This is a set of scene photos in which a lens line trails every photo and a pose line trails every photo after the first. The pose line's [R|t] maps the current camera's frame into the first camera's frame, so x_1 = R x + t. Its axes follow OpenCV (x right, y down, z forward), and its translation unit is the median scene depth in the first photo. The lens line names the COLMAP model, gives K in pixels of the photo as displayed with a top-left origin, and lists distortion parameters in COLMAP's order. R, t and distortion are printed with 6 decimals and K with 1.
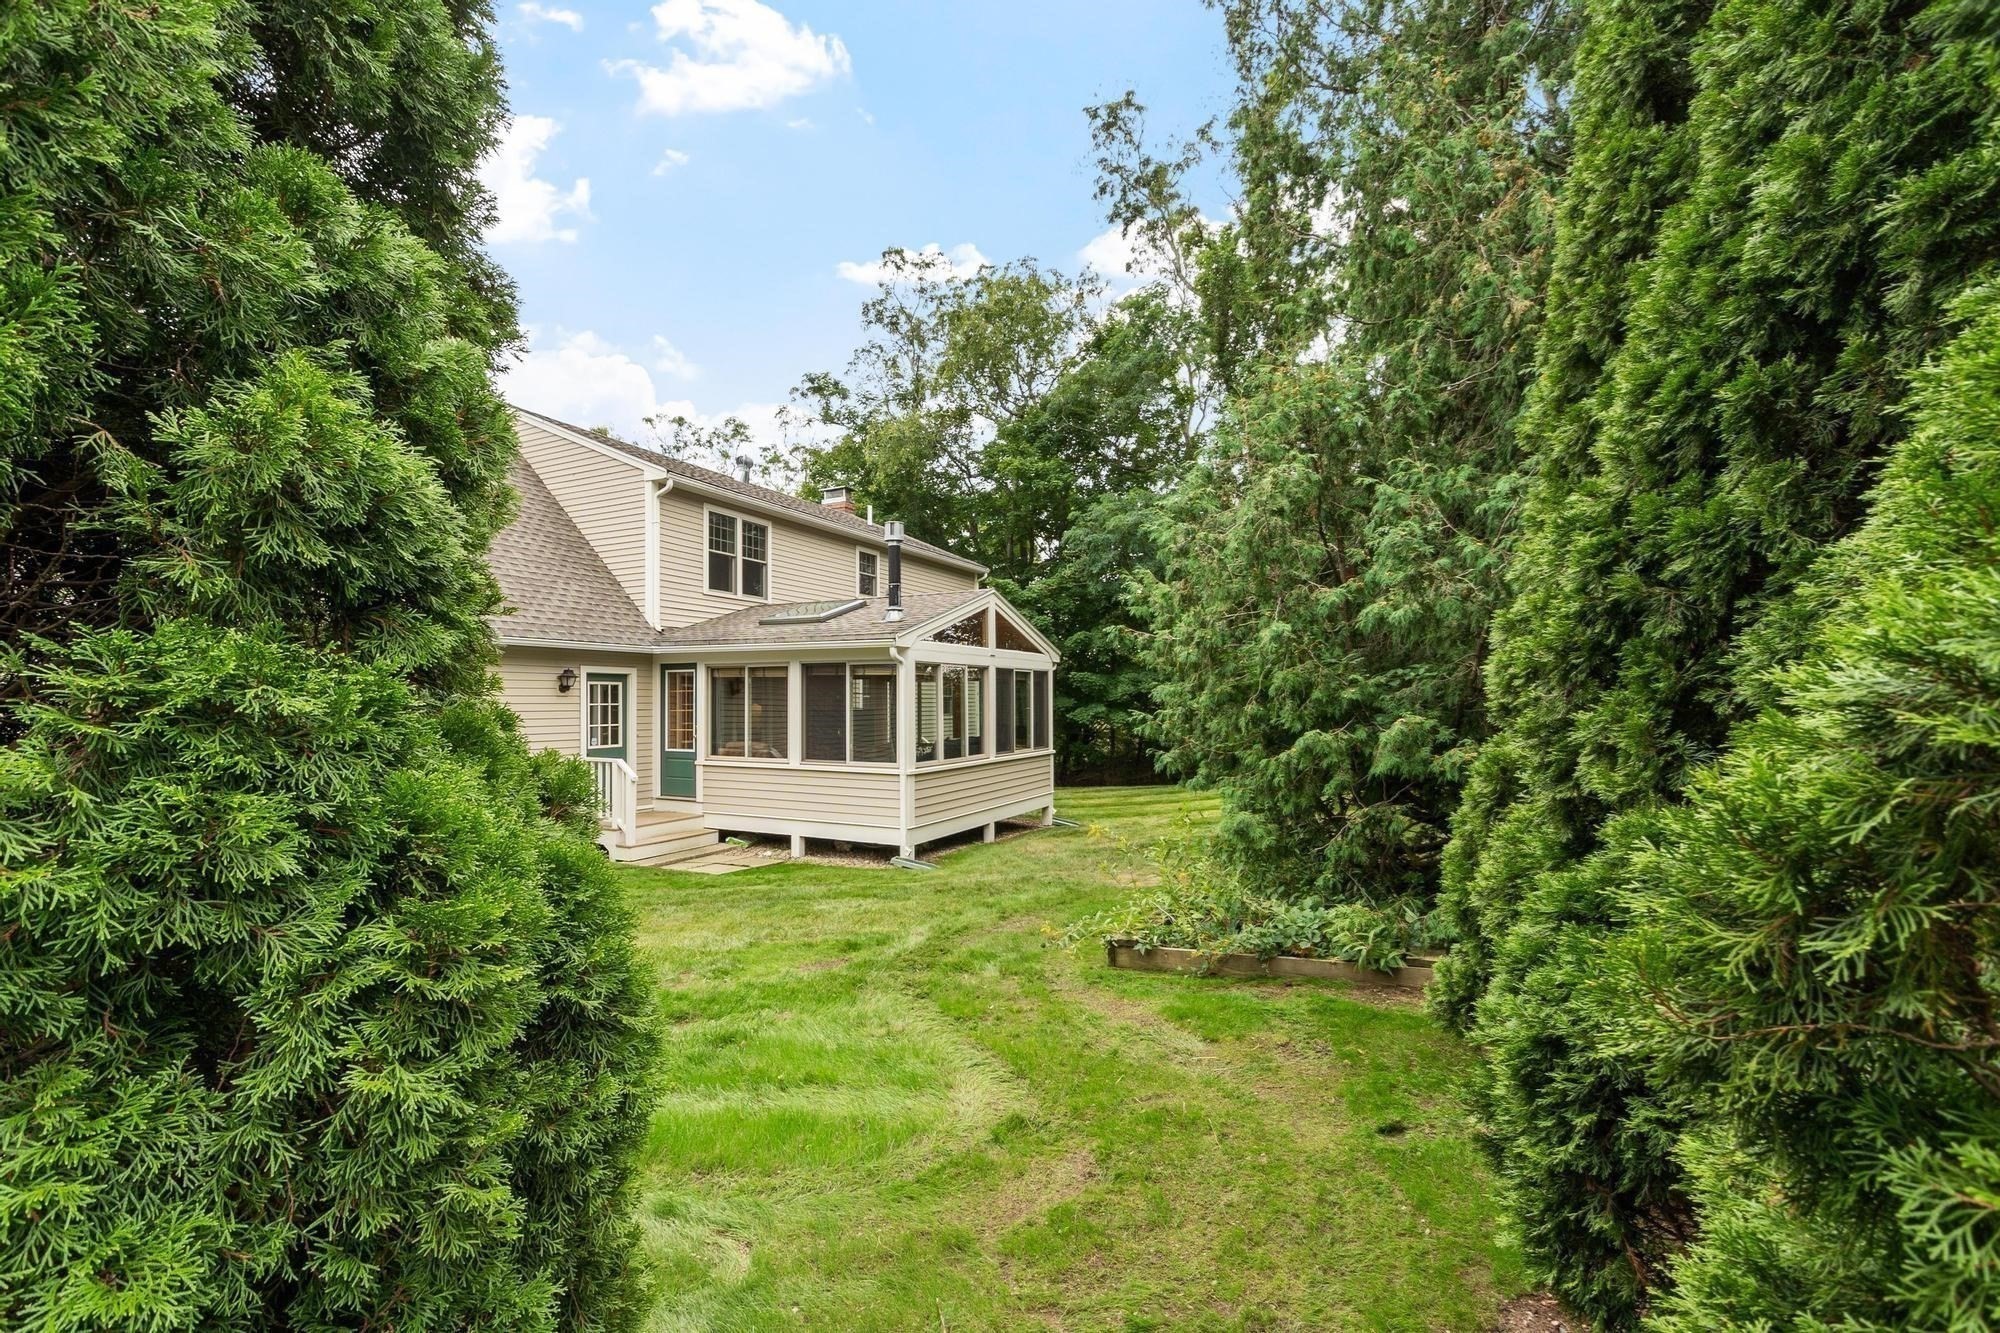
lens RADIAL K [[859.1, 0, 955.4], [0, 859.1, 696.2], [0, 0, 1]] dist [-0.000059, -0.000001]
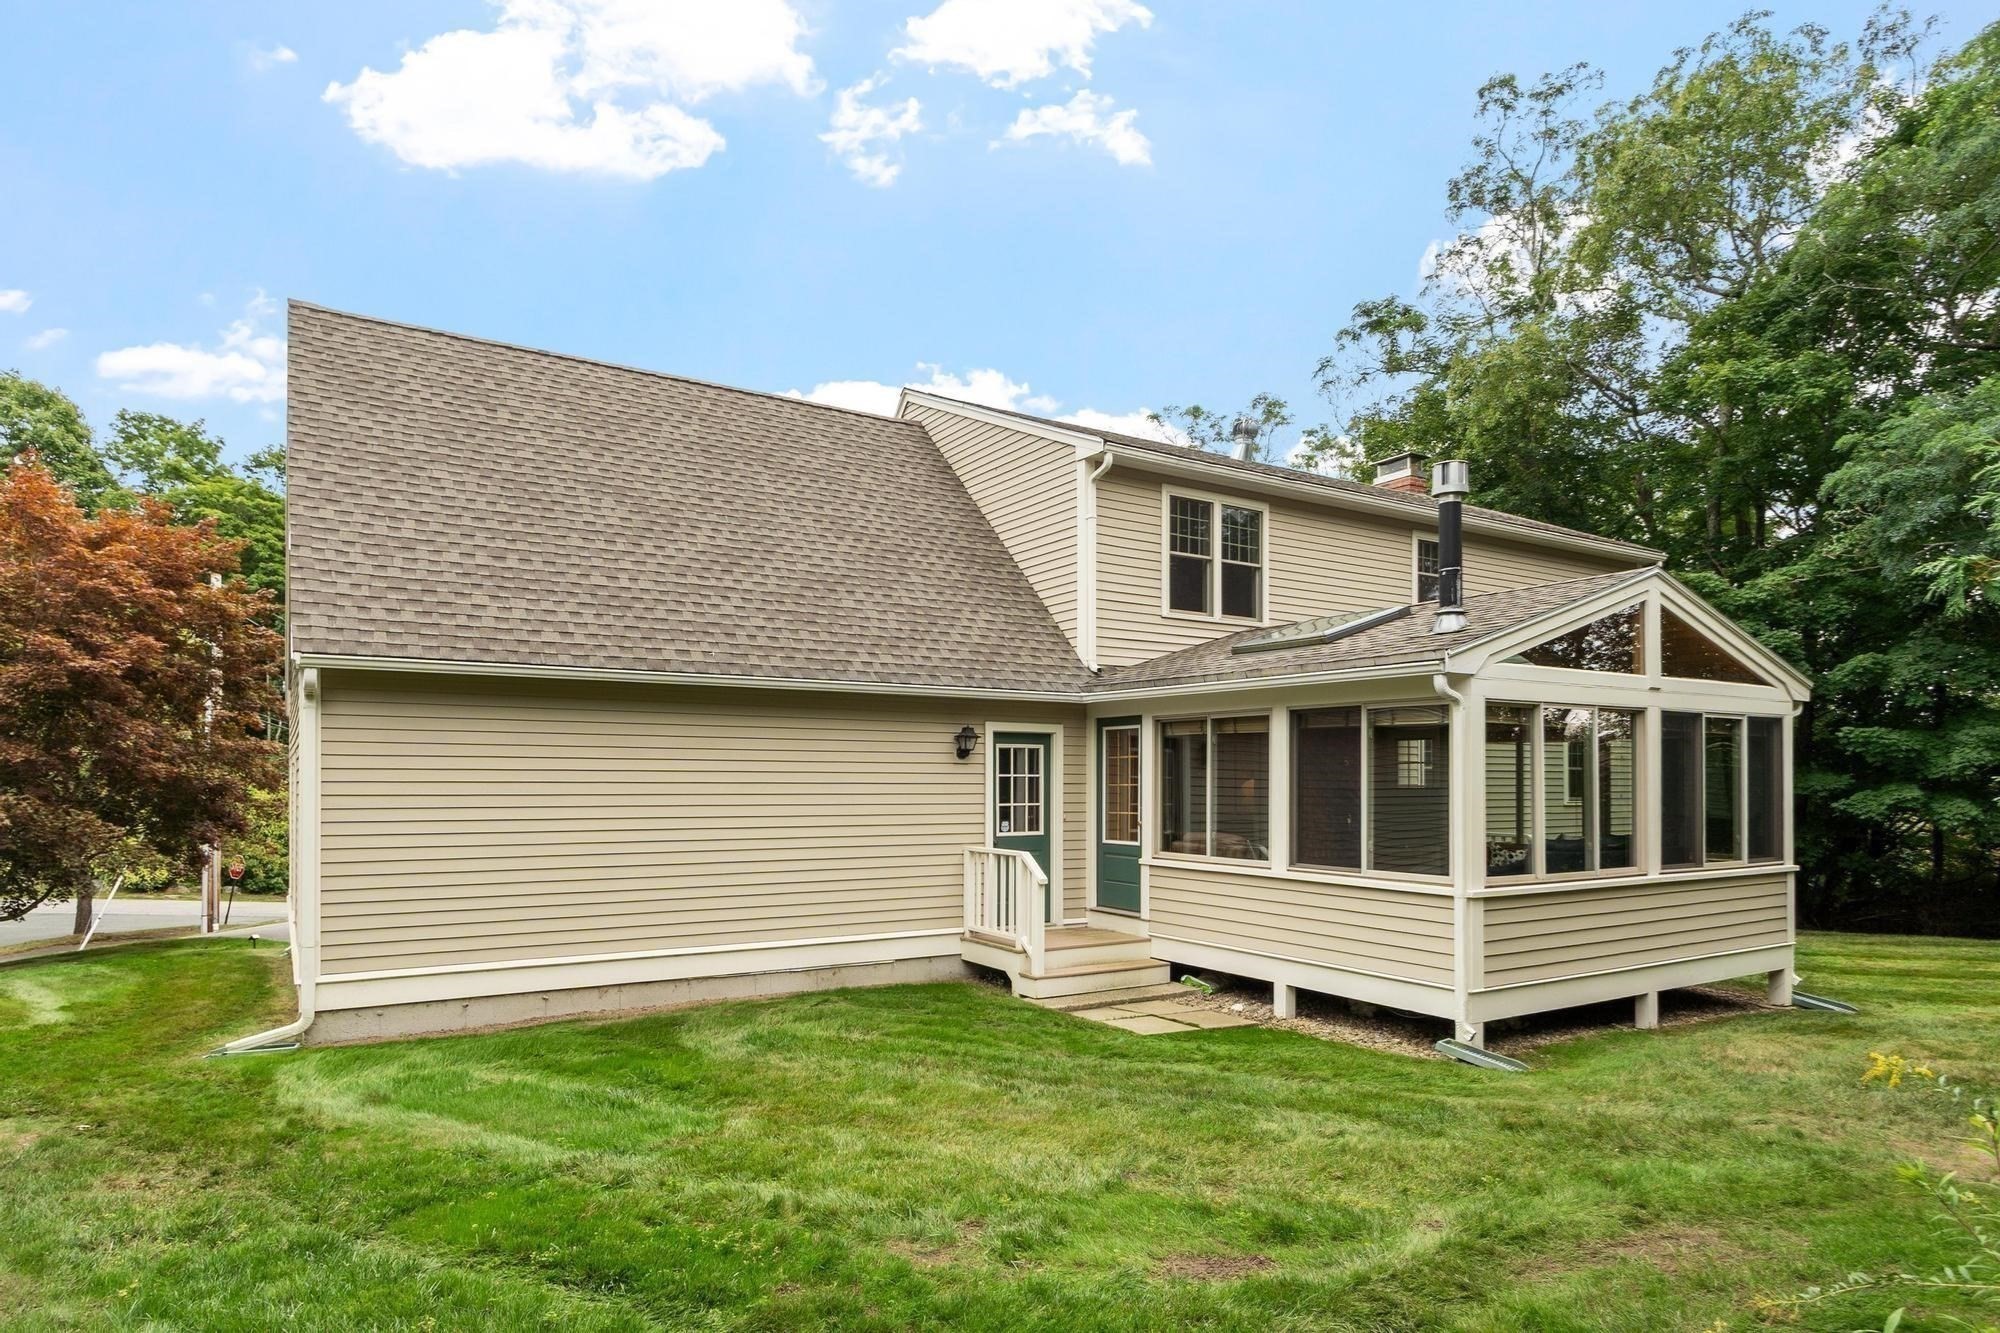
lens RADIAL K [[1080.4, 0, 994.9], [0, 1080.4, 777.2], [0, 0, 1]] dist [0.008815, -0.002526]
pose [[0.860765, 0.001184, -0.509000, 0.031650], [-0.001685, 0.999998, -0.000523, 0.009932], [0.508999, 0.001308, 0.860766, 0.179799]]
